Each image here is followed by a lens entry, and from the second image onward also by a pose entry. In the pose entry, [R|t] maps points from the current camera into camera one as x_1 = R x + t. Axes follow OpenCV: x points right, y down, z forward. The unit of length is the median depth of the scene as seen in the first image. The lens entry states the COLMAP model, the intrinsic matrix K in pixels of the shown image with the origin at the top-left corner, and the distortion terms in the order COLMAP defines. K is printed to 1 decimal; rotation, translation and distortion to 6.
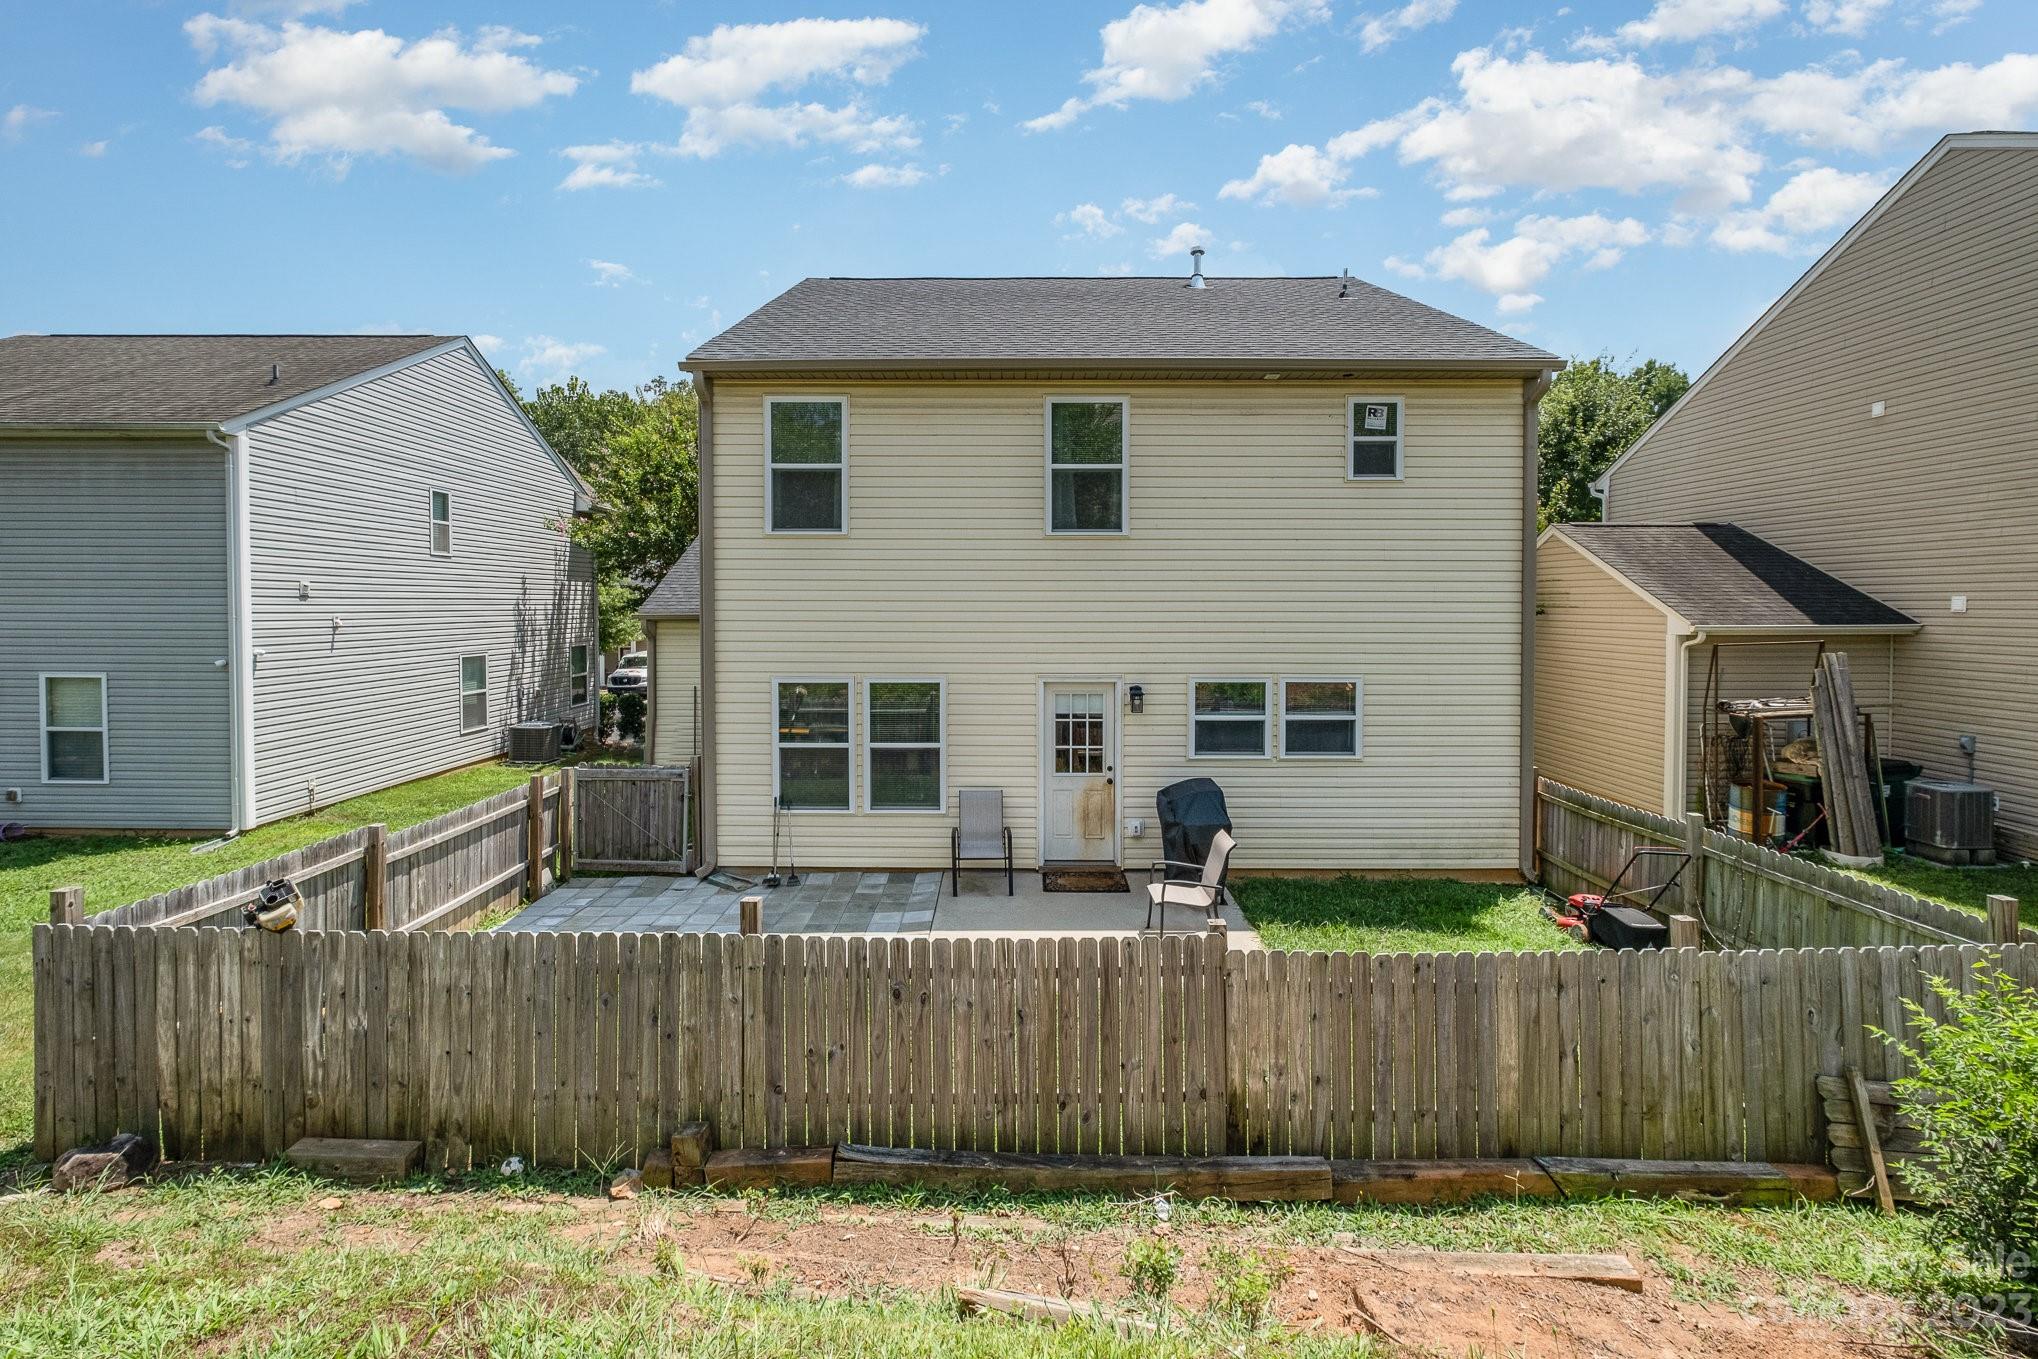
lens RADIAL K [[911.3, 0, 1014.9], [0, 911.3, 634.7], [0, 0, 1]] dist [-0.003769, -0.000568]
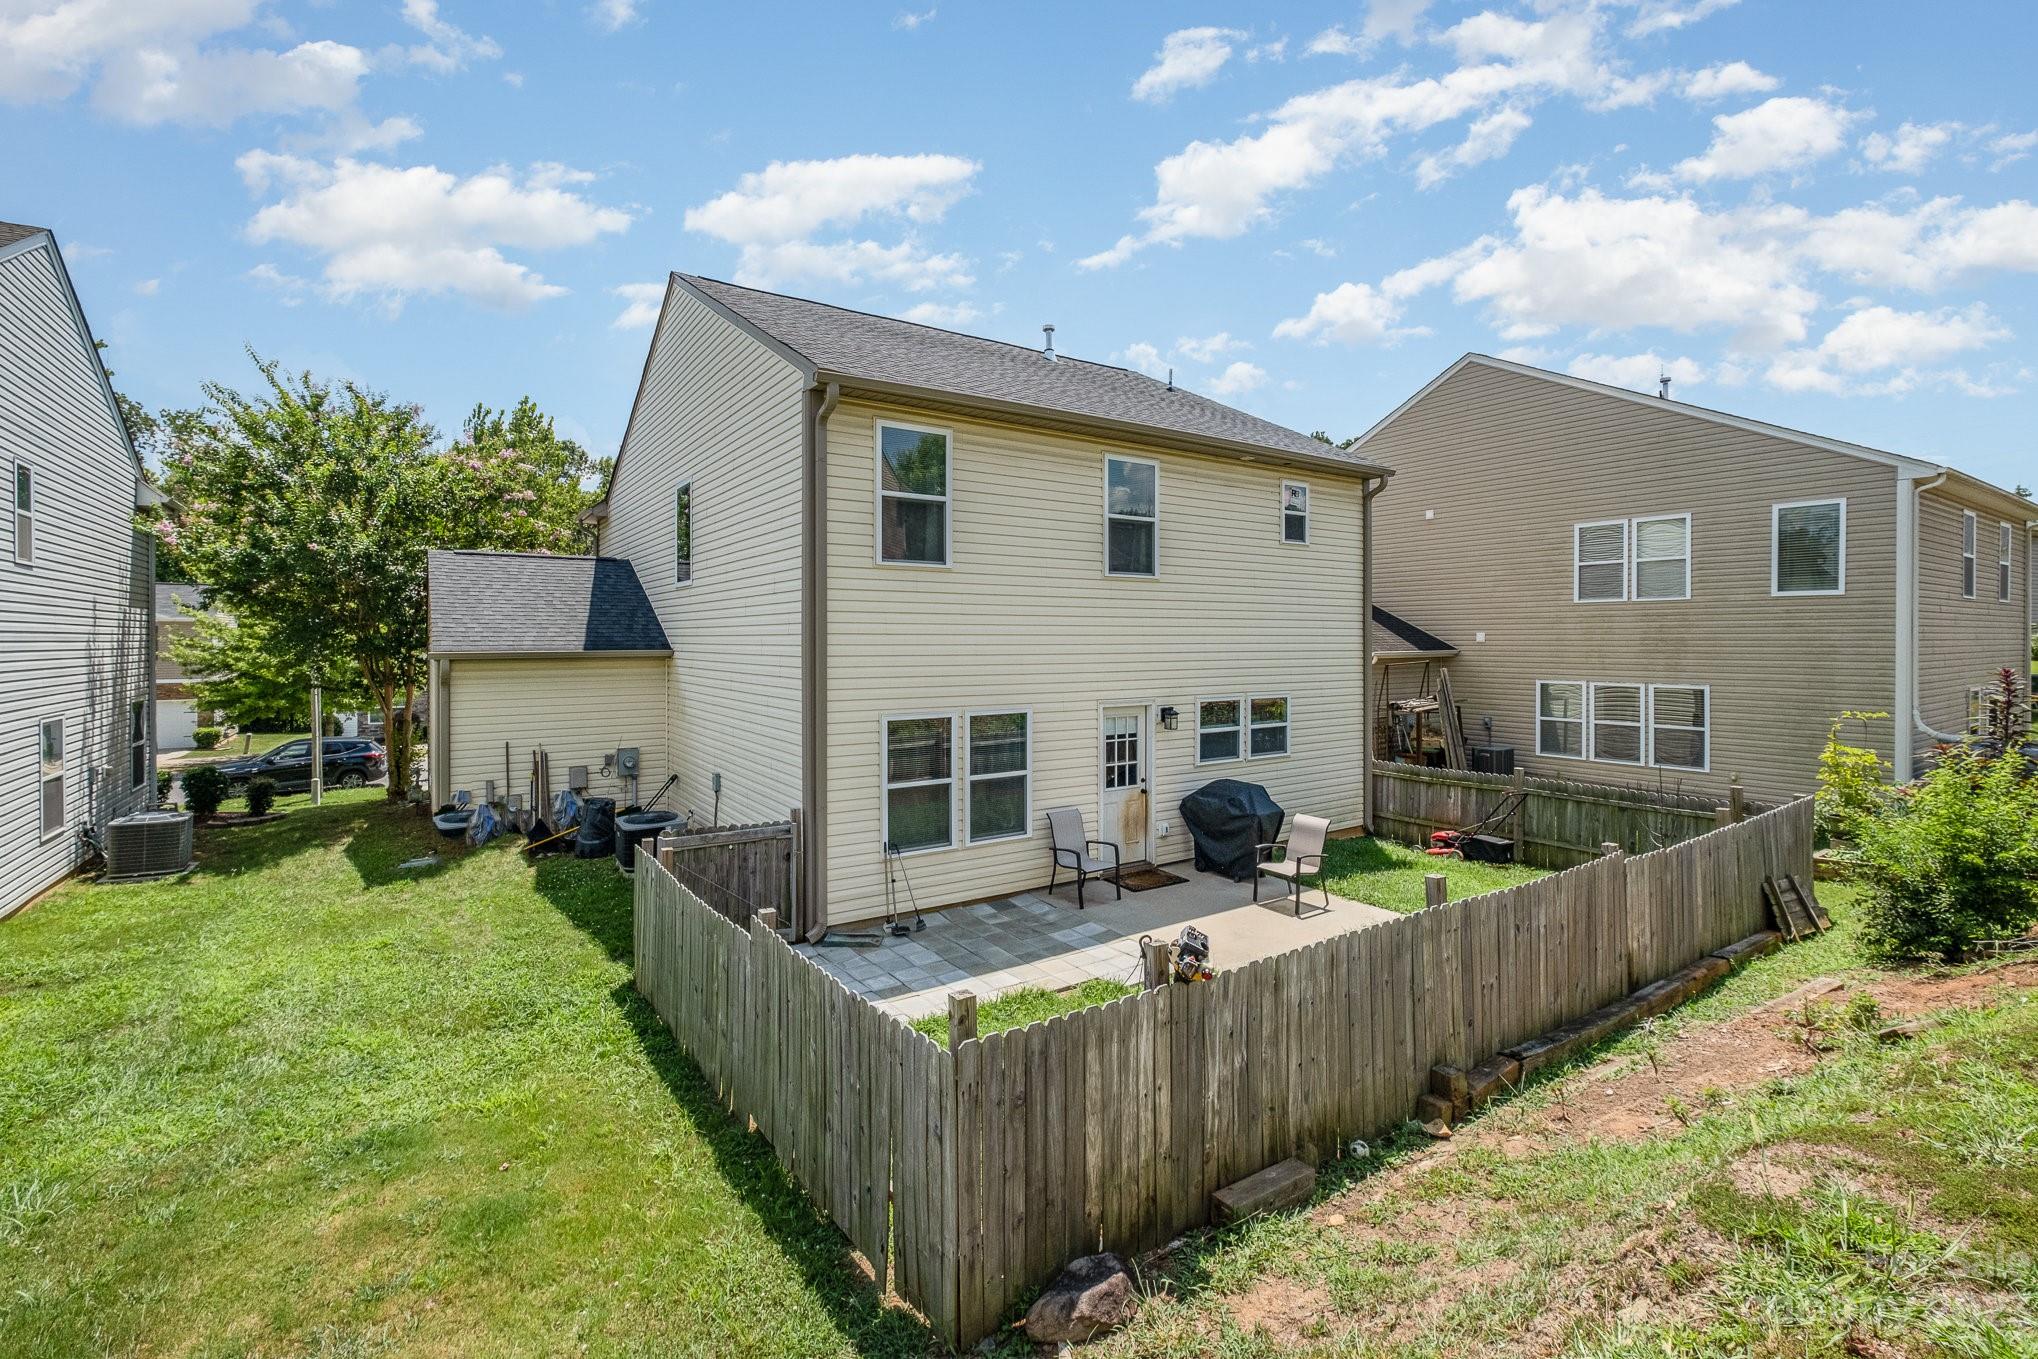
lens RADIAL K [[895.0, 0, 1023.9], [0, 895.0, 655.7], [0, 0, 1]] dist [-0.002647, 0.000030]
pose [[0.826593, -0.012389, 0.562664, -0.665740], [0.021674, 0.999717, -0.009828, -0.003034], [-0.562383, 0.020319, 0.826627, 0.146249]]
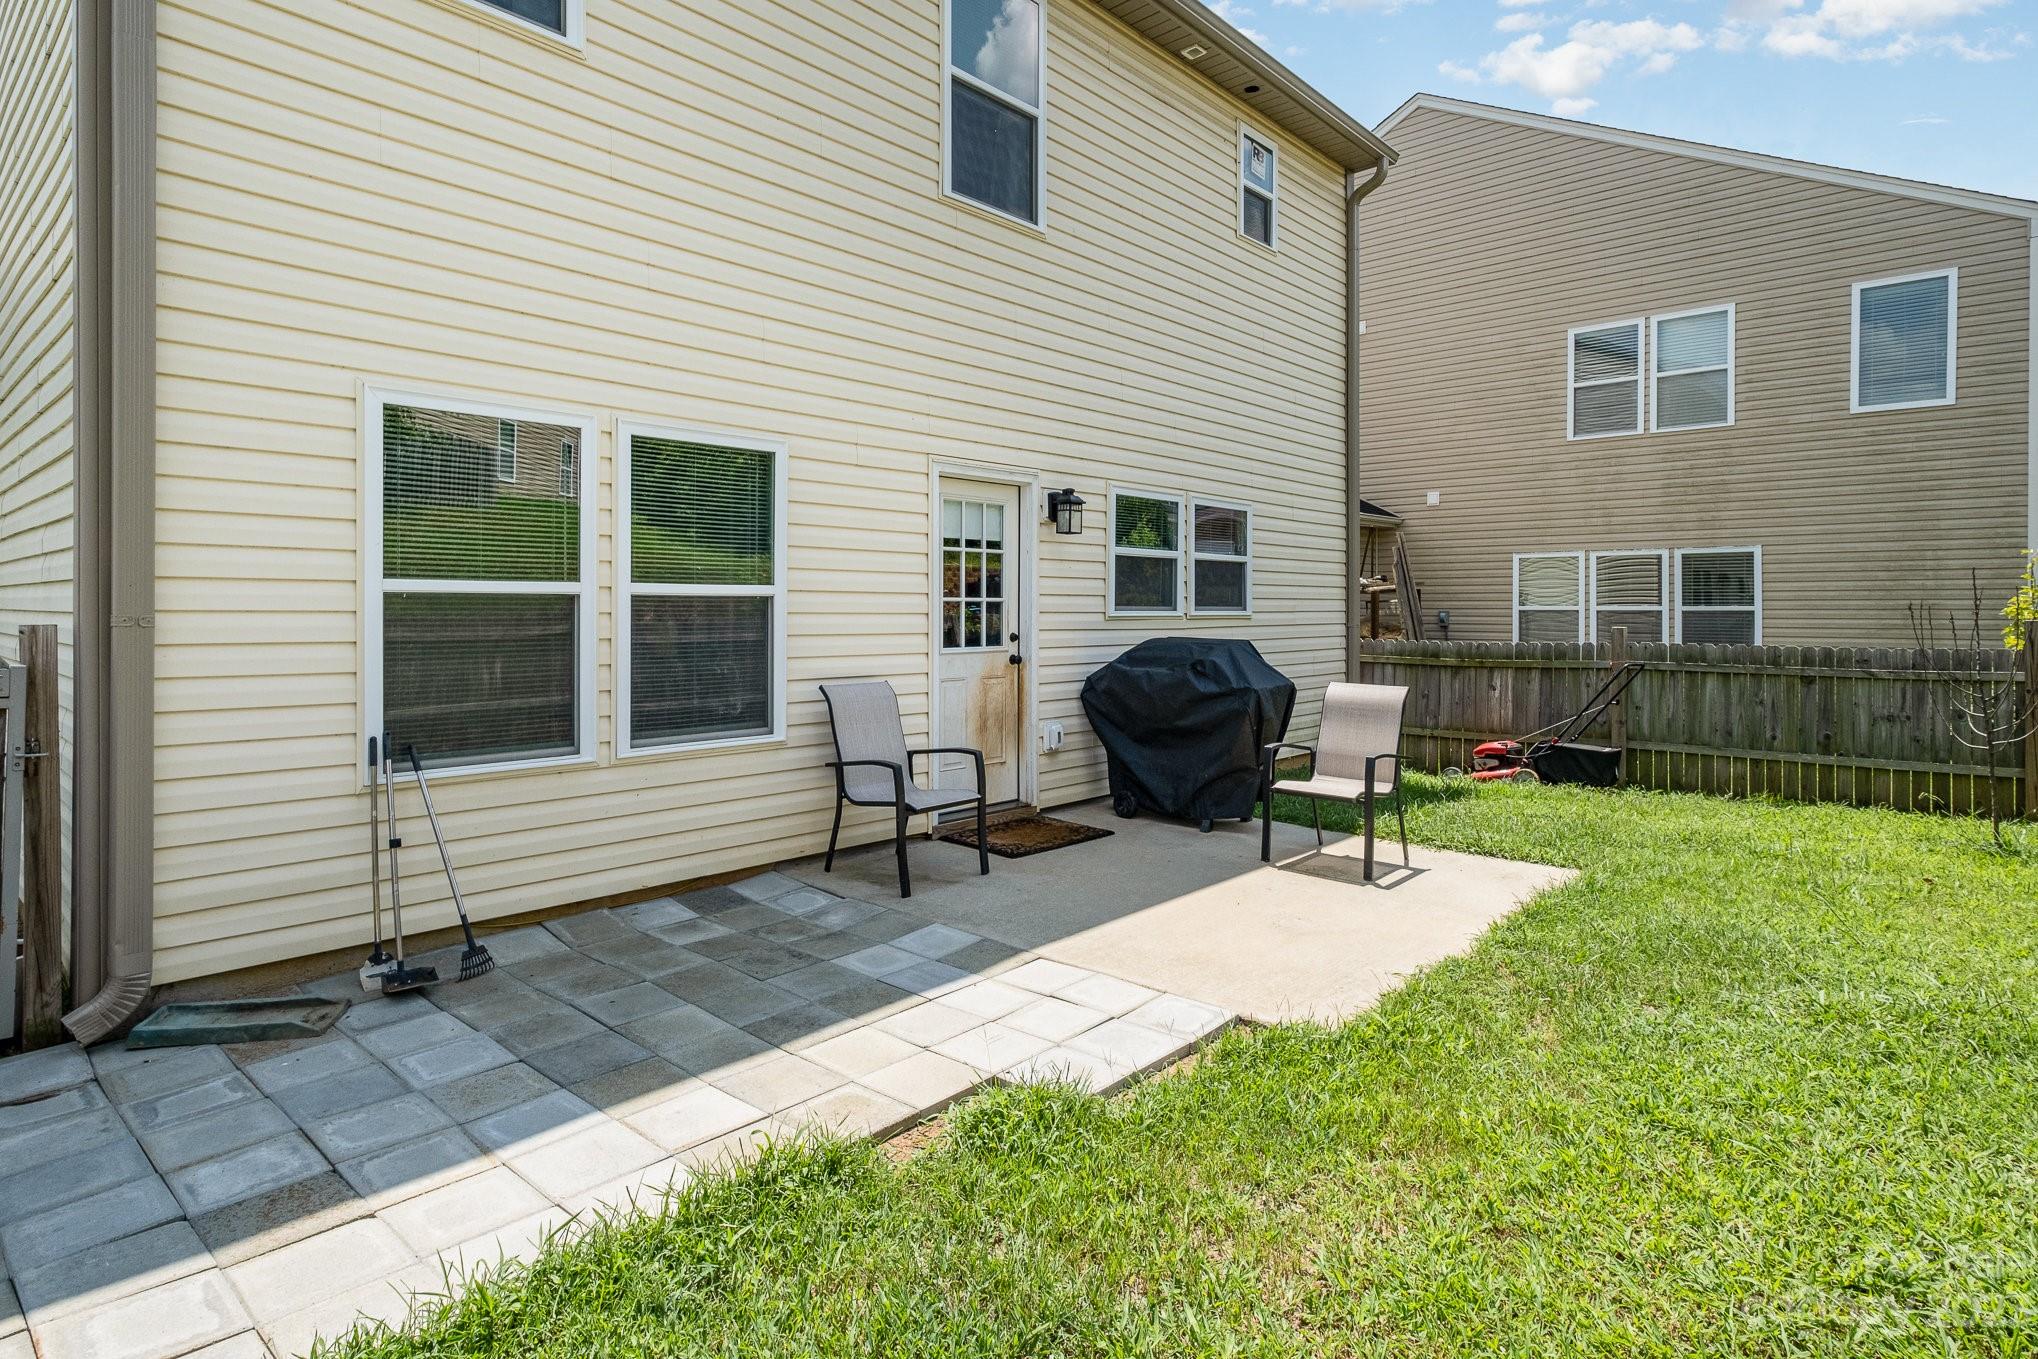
lens RADIAL K [[1082.0, 0, 1024.1], [0, 1082.0, 610.2], [0, 0, 1]] dist [0.005633, 0.000871]
pose [[0.672995, -0.002991, 0.739641, -0.399459], [0.024445, 0.999535, -0.018200, 0.144221], [-0.739243, 0.030329, 0.672756, 0.545004]]
